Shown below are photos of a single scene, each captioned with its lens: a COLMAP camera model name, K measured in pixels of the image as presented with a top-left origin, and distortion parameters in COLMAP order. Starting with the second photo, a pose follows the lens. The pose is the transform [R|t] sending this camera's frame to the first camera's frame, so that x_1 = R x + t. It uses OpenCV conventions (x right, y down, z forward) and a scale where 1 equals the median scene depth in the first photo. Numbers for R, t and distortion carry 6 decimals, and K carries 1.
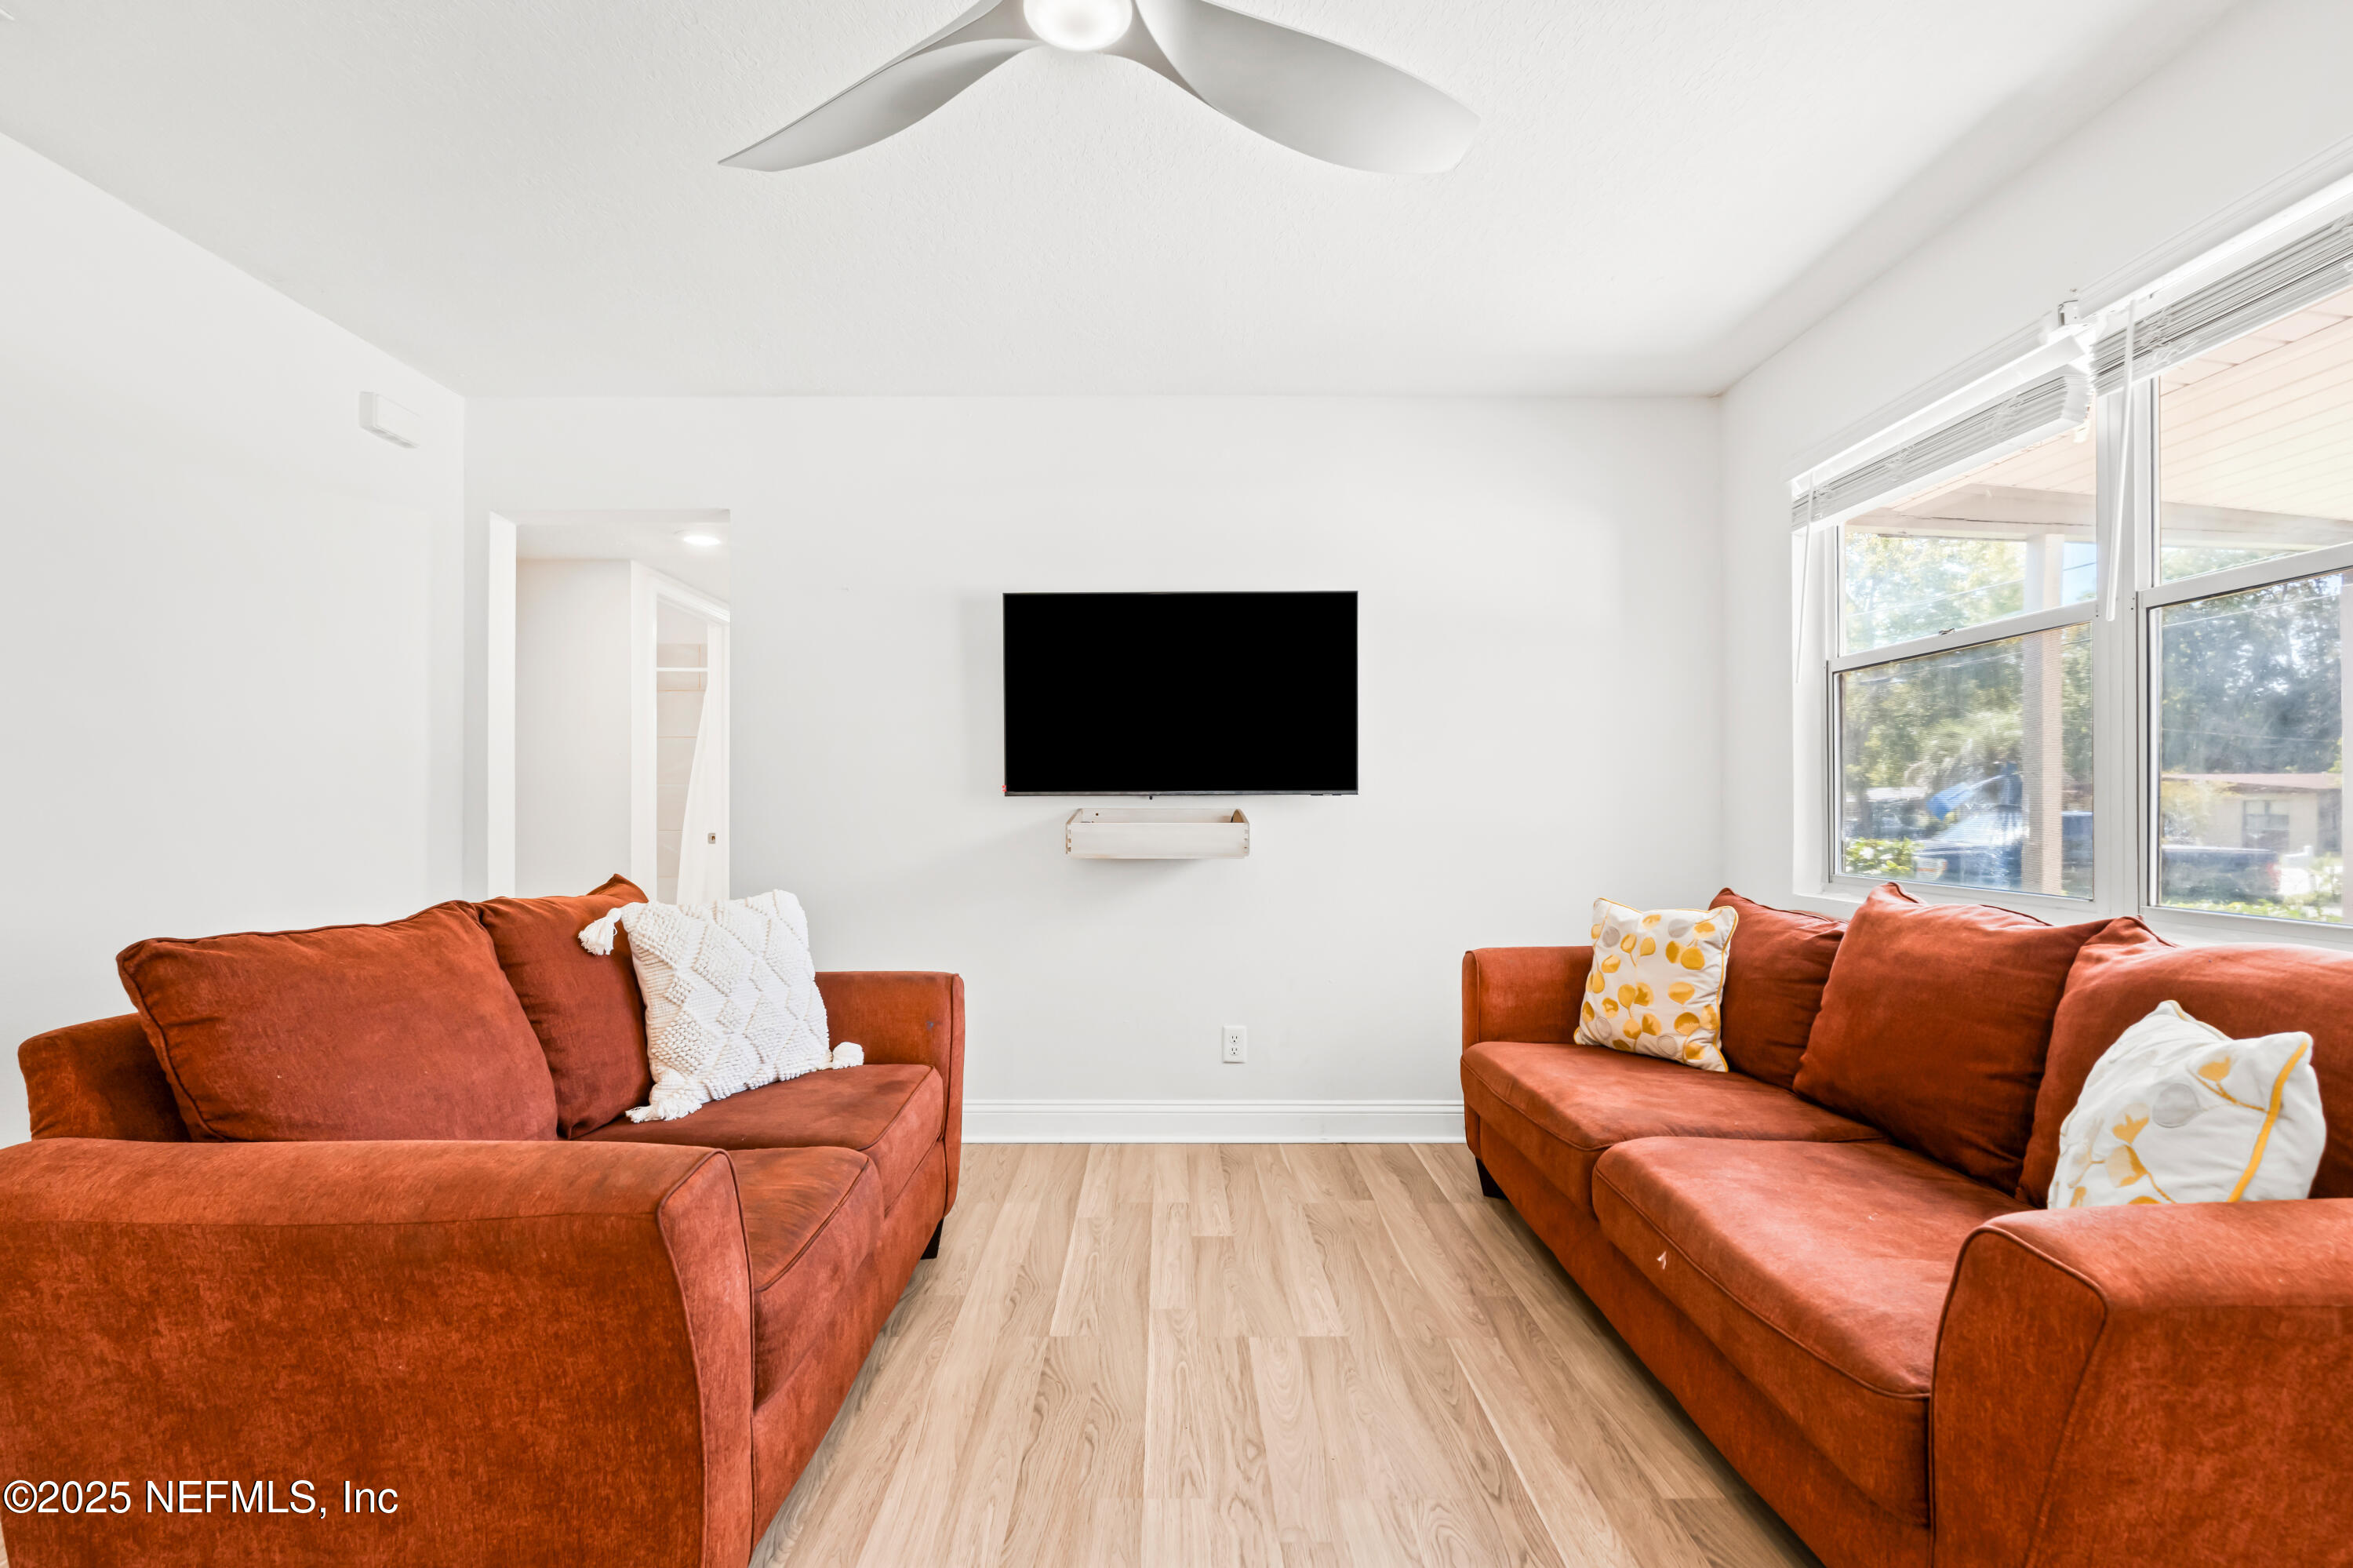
lens RADIAL K [[1032.4, 0, 1185.7], [0, 1032.4, 797.0], [0, 0, 1]] dist [-0.005225, 0.000679]
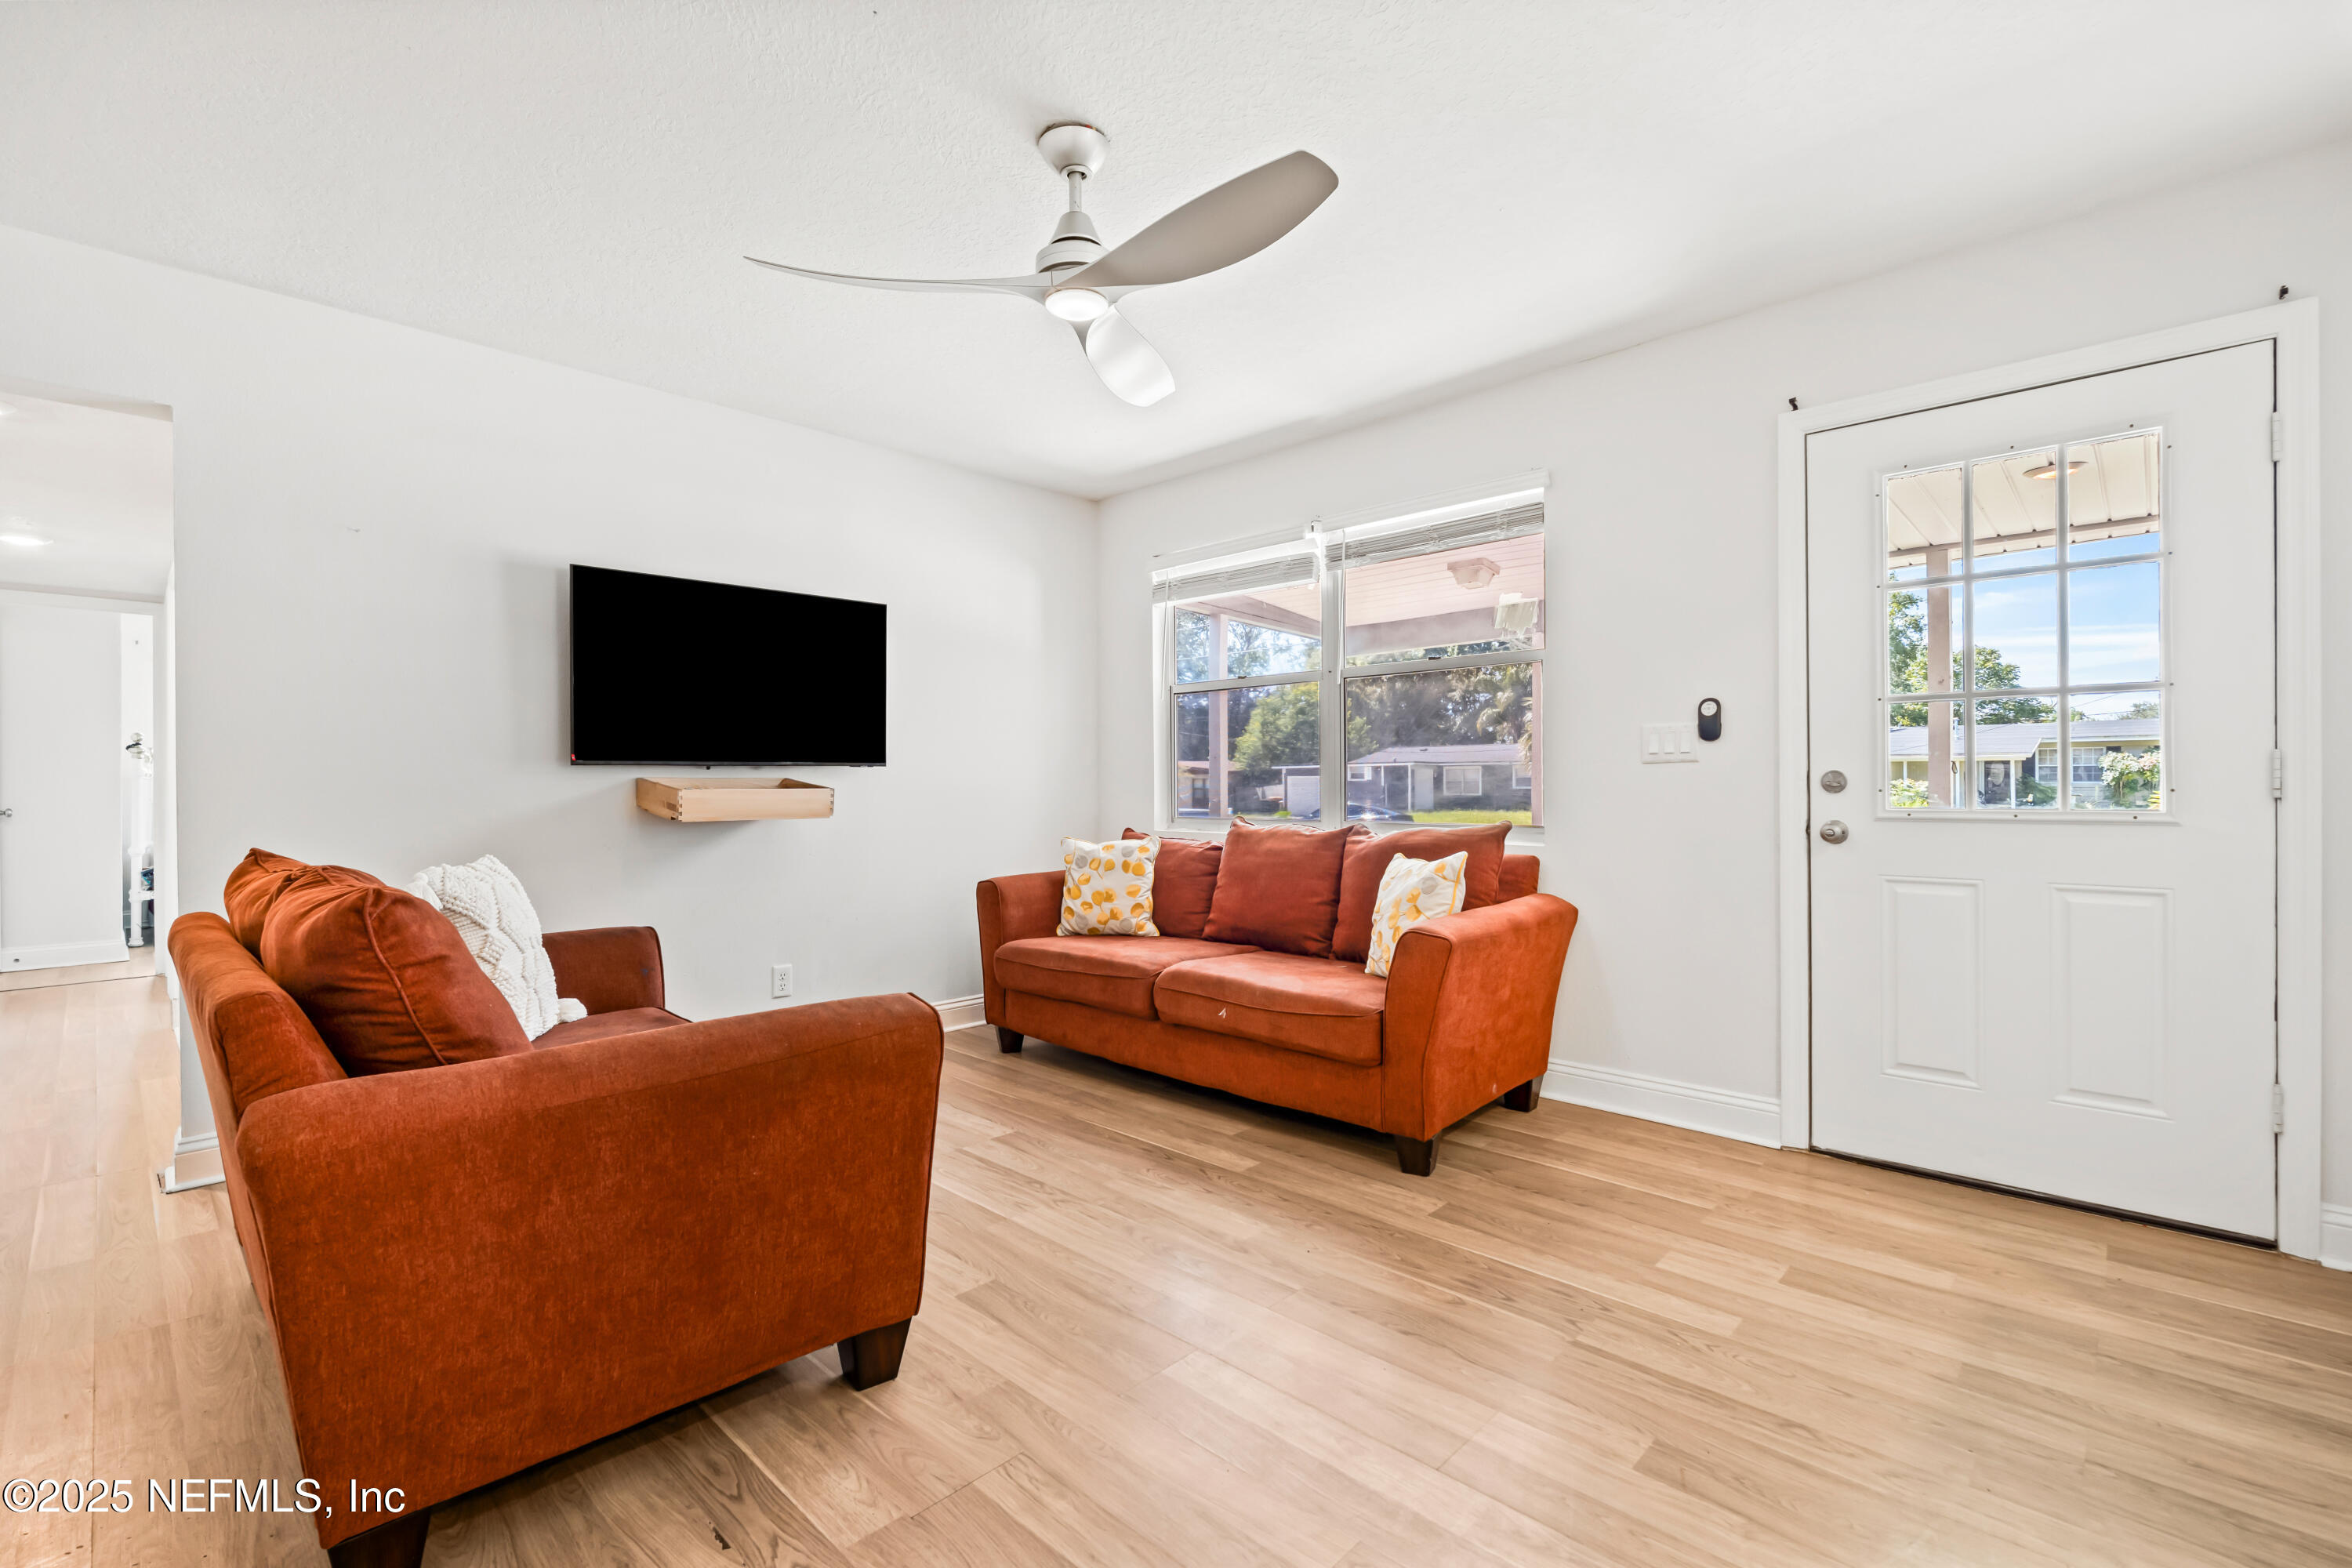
lens RADIAL K [[1032.0, 0, 1177.3], [0, 1032.0, 772.8], [0, 0, 1]] dist [-0.005225, 0.000679]
pose [[0.694300, 0.004470, 0.719672, -0.735116], [-0.001308, 0.999987, -0.004949, 0.016562], [-0.719685, 0.002495, 0.694296, -0.189700]]
